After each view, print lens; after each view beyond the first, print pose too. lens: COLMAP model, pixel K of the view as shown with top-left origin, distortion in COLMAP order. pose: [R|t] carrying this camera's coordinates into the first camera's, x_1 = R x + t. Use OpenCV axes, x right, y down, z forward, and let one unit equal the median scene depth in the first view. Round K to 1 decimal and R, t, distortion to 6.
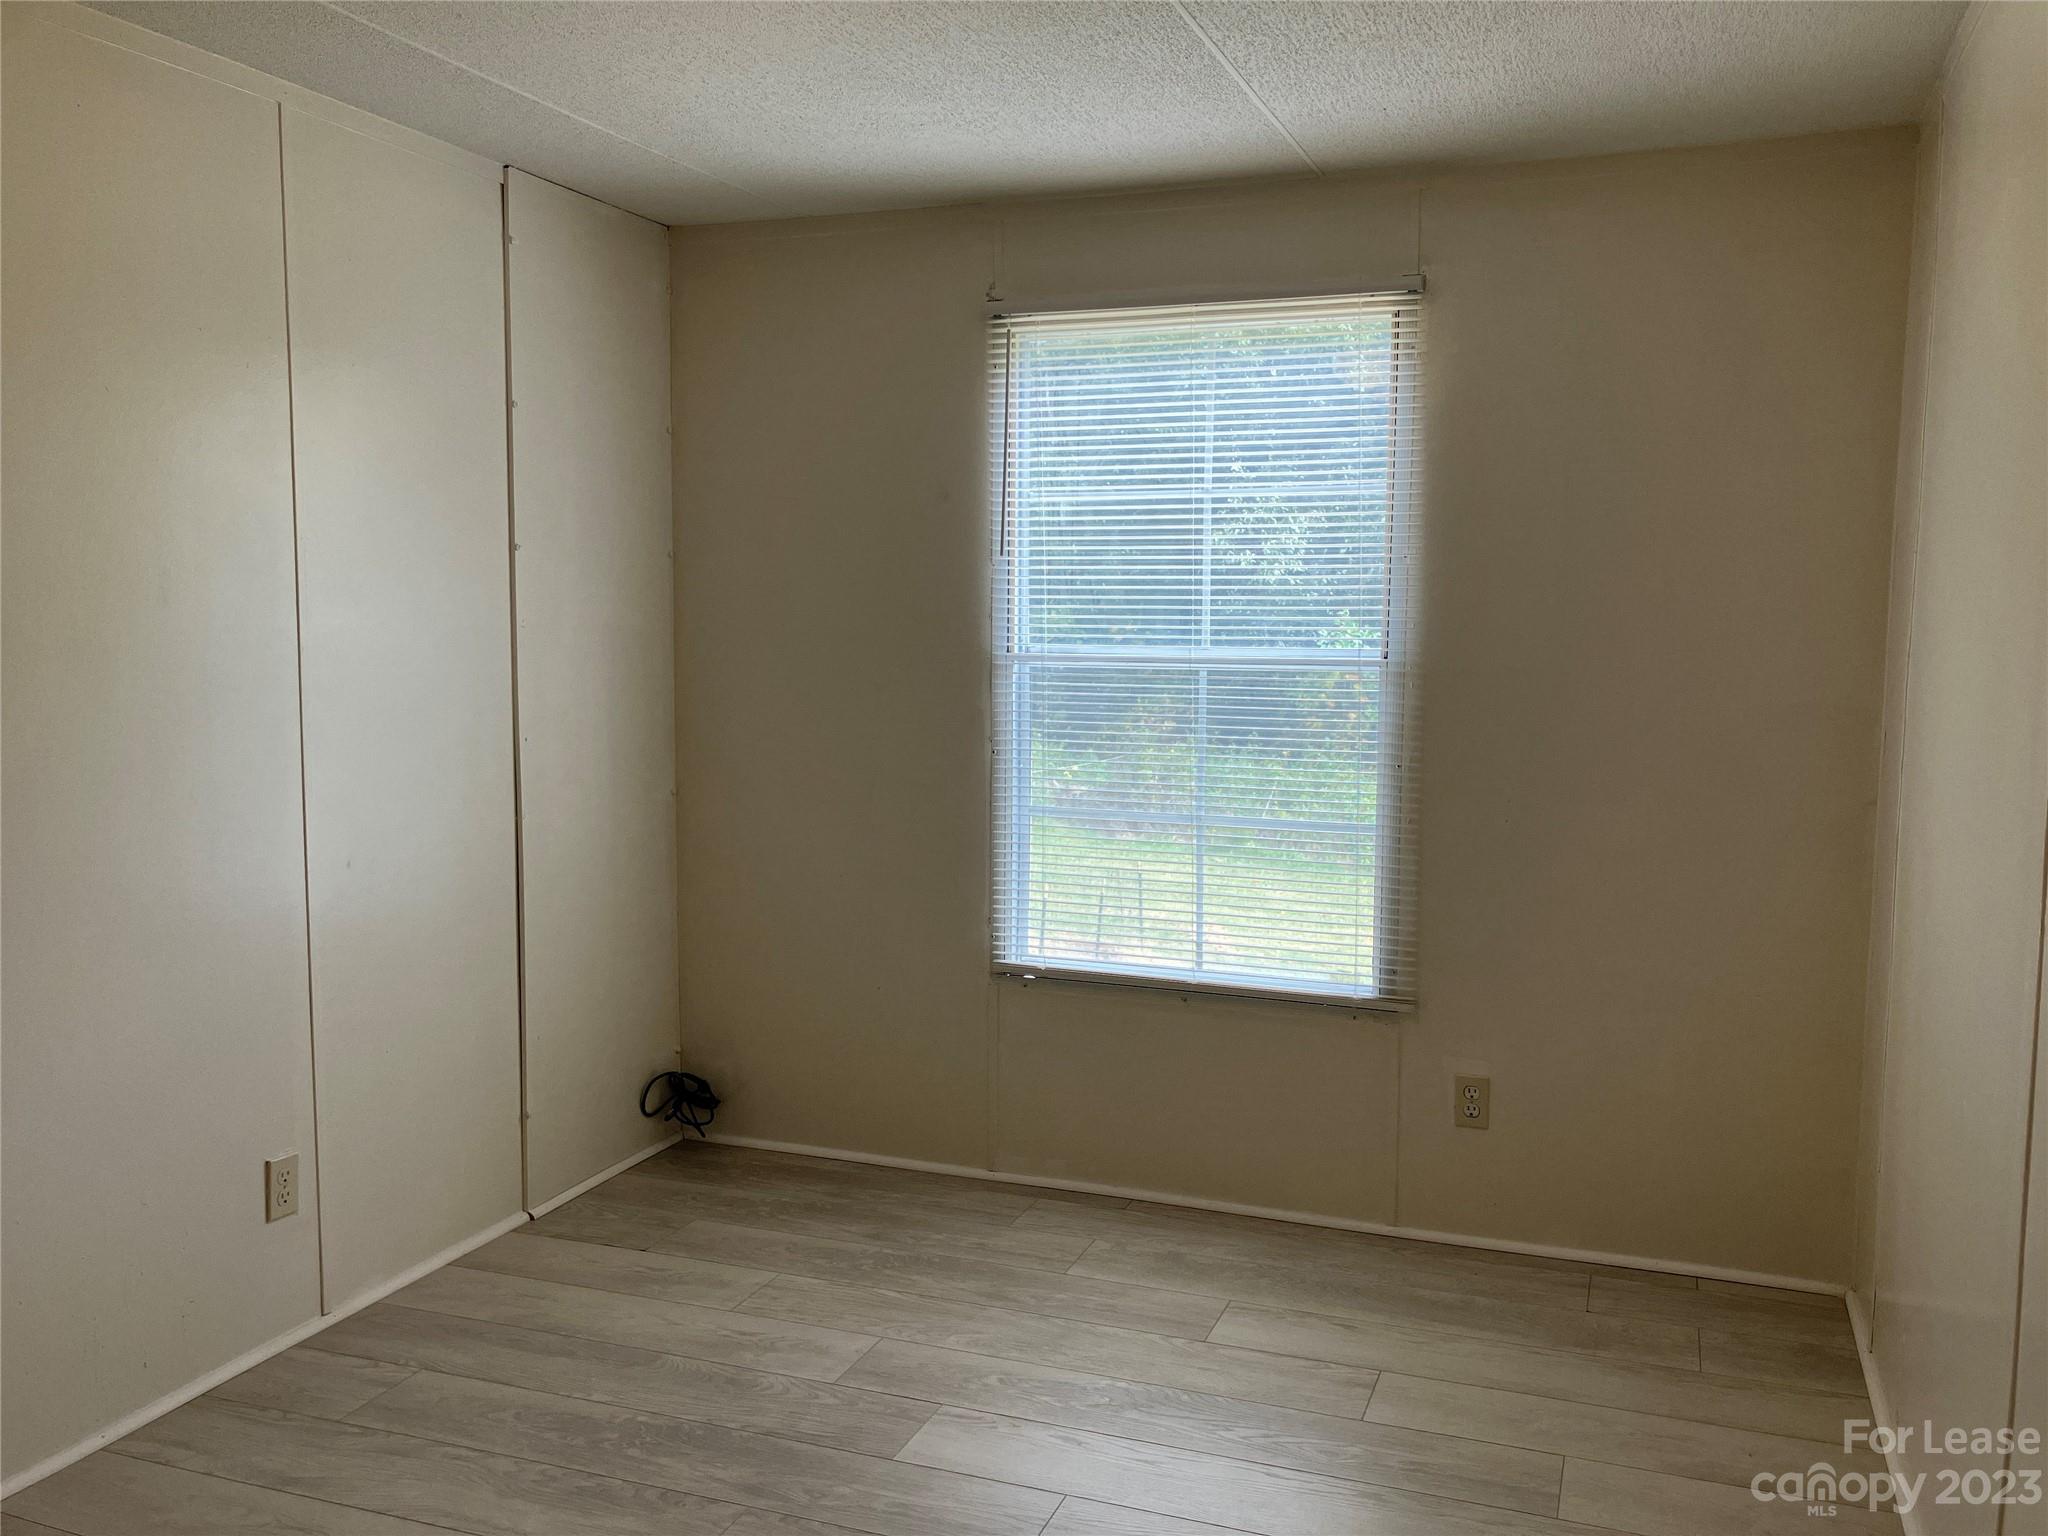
lens RADIAL K [[1695.9, 0, 1036.9], [0, 1695.9, 768.6], [0, 0, 1]] dist [0.021080, -0.022511]
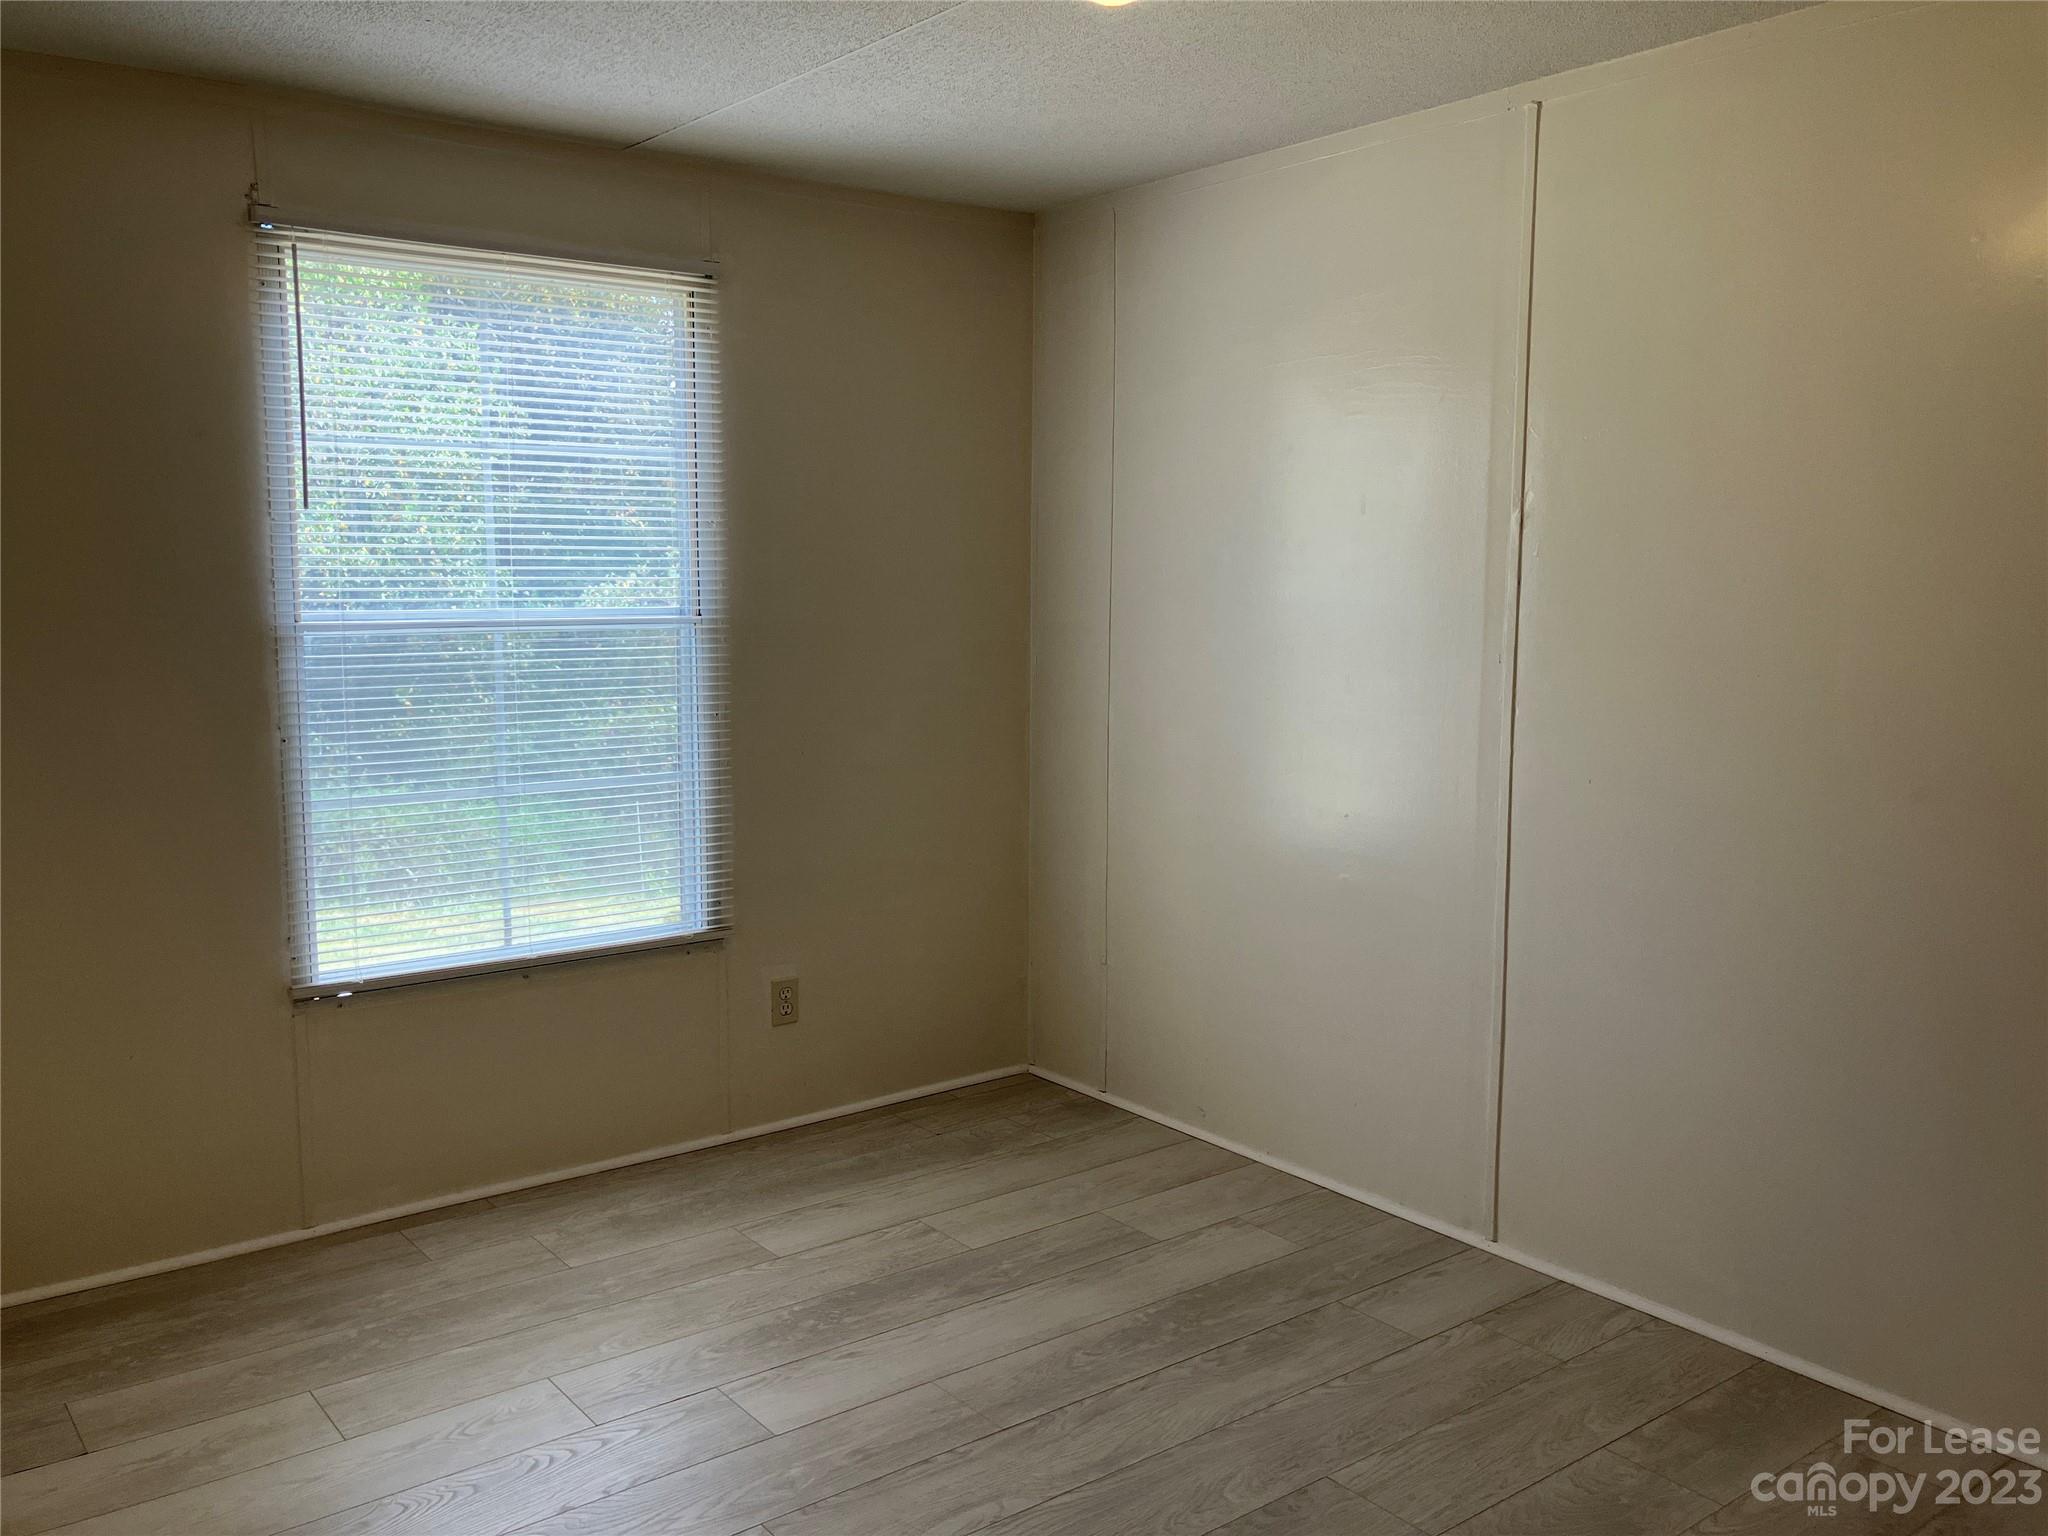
lens RADIAL K [[1695.9, 0, 1036.9], [0, 1695.9, 768.6], [0, 0, 1]] dist [0.021080, -0.022511]
pose [[0.520229, -0.108647, 0.847088, -0.612160], [0.082175, 0.993641, 0.076978, -0.034089], [-0.850064, 0.029563, 0.525849, 0.255856]]
